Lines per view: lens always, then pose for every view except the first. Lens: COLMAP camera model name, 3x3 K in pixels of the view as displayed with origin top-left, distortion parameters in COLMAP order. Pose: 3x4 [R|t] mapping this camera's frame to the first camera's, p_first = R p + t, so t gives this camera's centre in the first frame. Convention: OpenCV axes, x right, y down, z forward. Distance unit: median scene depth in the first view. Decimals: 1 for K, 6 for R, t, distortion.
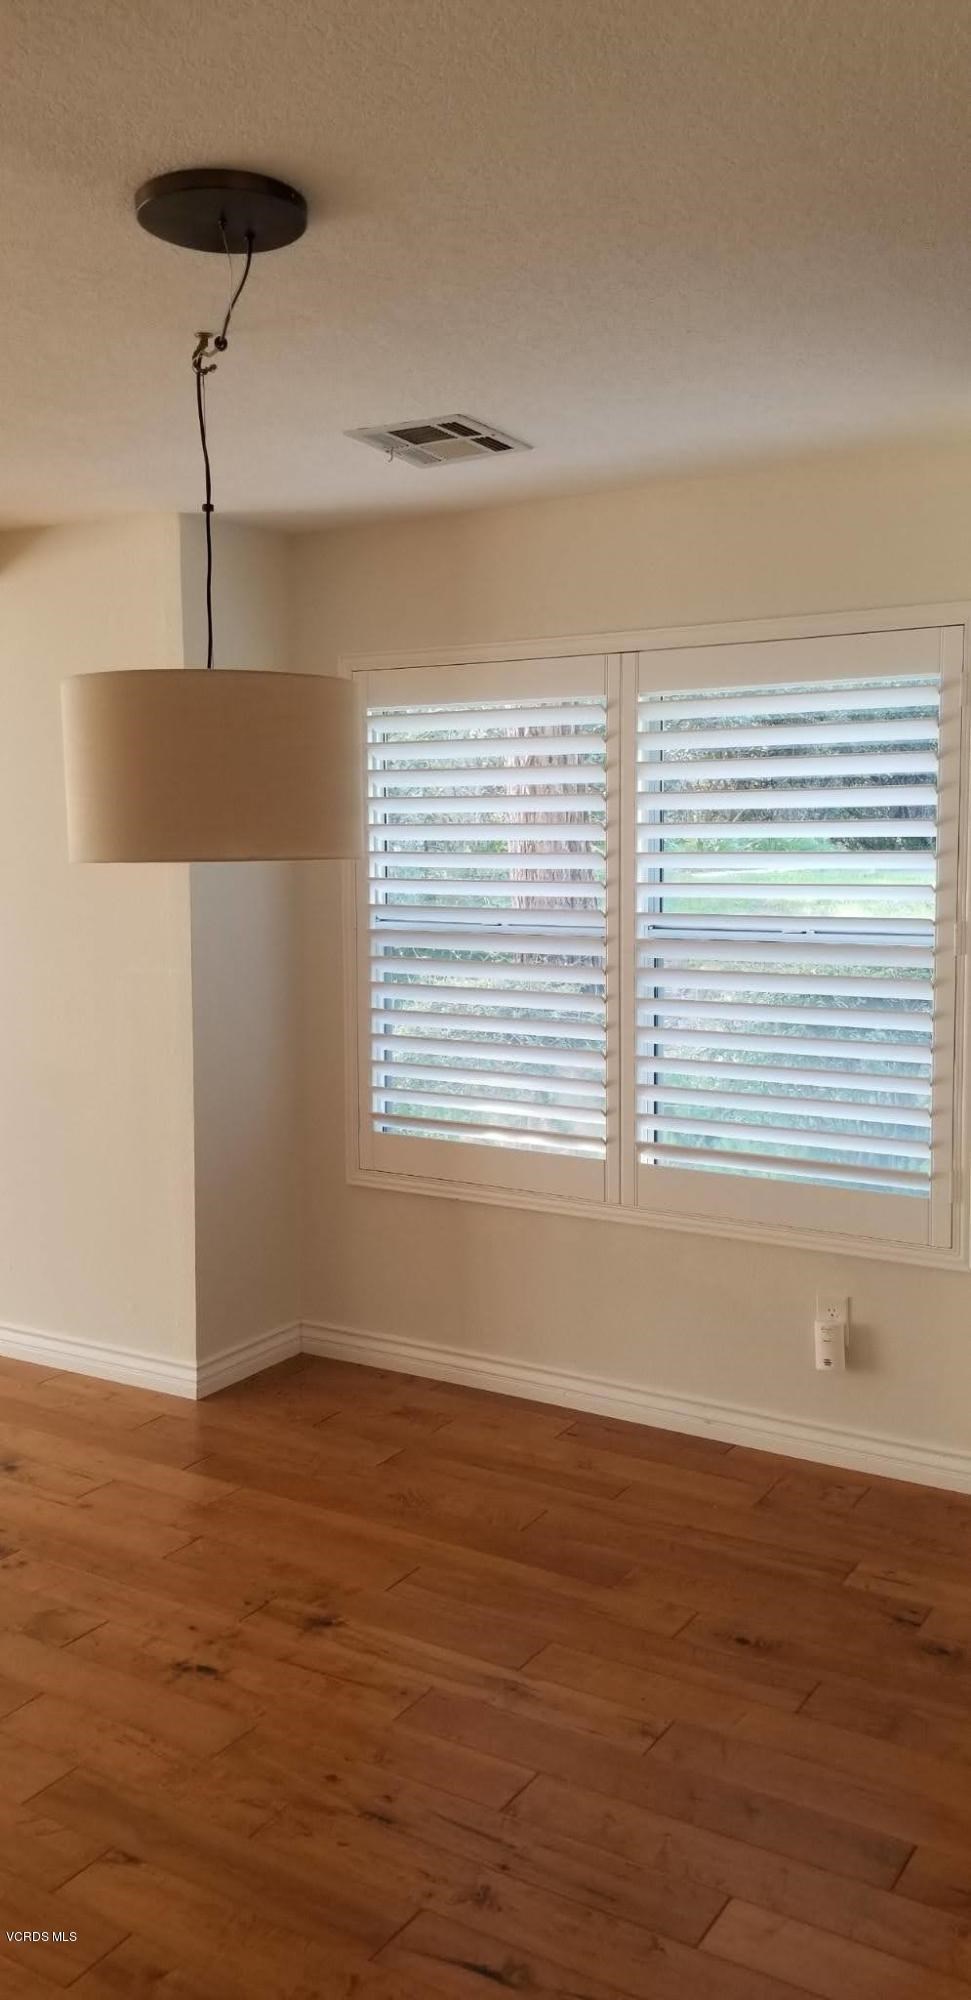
lens RADIAL K [[1590.3, 0, 510.0], [0, 1590.3, 948.6], [0, 0, 1]] dist [0.062742, -0.062657]
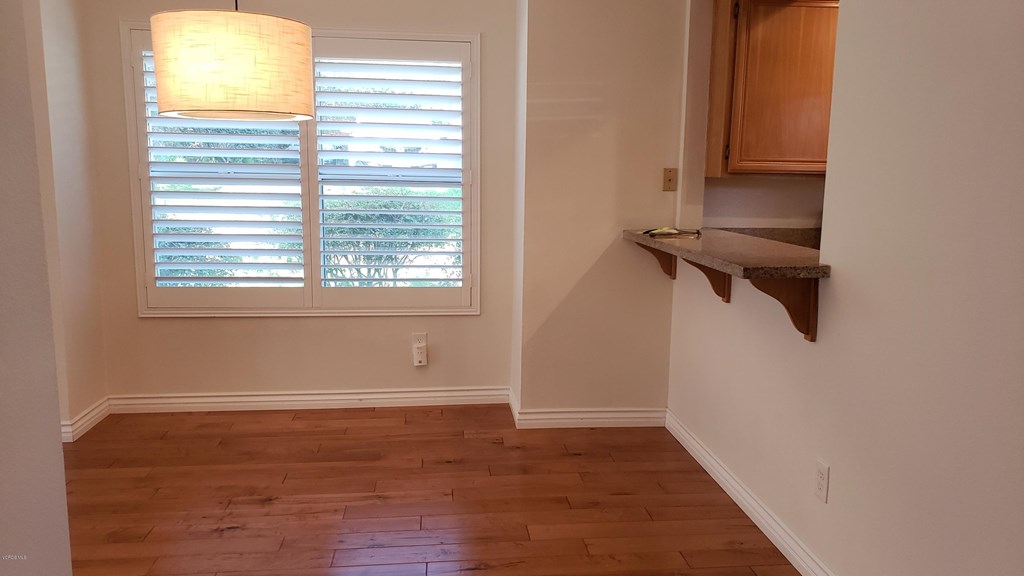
lens RADIAL K [[798.0, 0, 518.2], [0, 798.0, 286.4], [0, 0, 1]] dist [0.068504, -0.023526]
pose [[0.790006, -0.071297, 0.608940, -0.443502], [0.028898, 0.996442, 0.079177, 0.071474], [-0.612418, -0.044953, 0.789255, 0.003705]]
